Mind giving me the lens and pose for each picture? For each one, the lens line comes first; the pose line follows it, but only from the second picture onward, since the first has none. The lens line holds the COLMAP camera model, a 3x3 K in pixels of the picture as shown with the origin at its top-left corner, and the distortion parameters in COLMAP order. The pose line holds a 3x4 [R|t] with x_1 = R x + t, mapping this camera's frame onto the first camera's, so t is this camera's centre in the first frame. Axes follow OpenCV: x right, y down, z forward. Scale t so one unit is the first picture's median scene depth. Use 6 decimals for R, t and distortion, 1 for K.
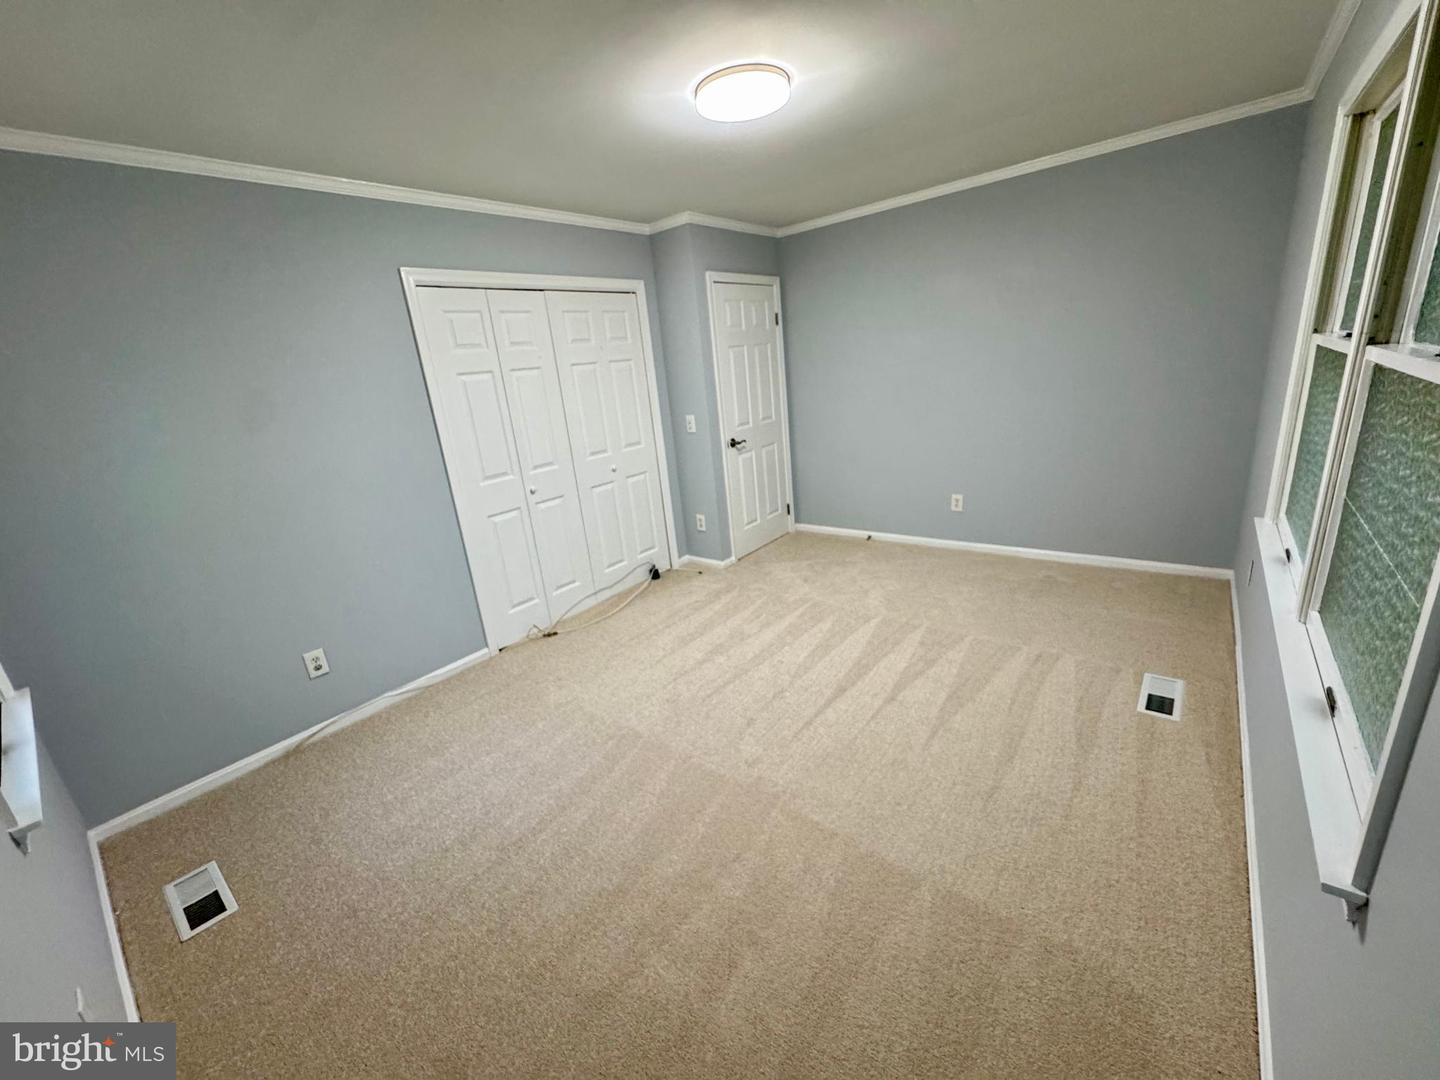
lens RADIAL K [[573.6, 0, 716.4], [0, 573.6, 531.7], [0, 0, 1]] dist [-0.000518, 0.000063]
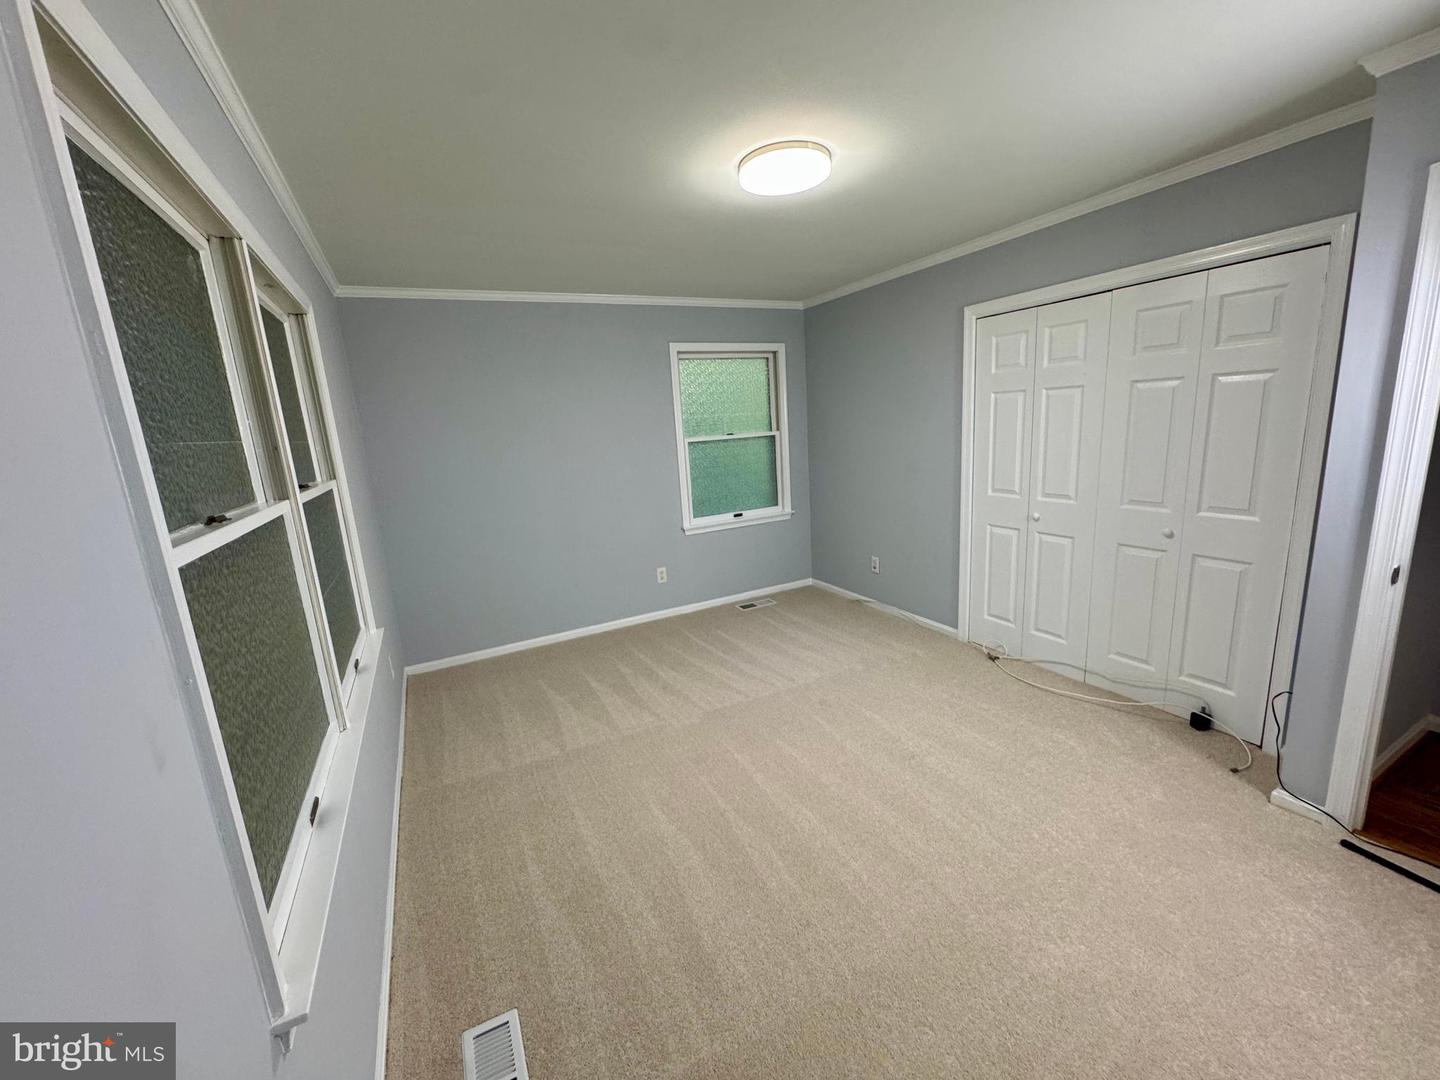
lens RADIAL K [[574.8, 0, 720.0], [0, 574.8, 540.0], [0, 0, 1]] dist [-0.002555, 0.000286]
pose [[-0.390473, 0.299819, -0.870425, 0.696580], [-0.166846, 0.906779, 0.387188, -0.311020], [0.905369, 0.296413, -0.304049, 0.817883]]
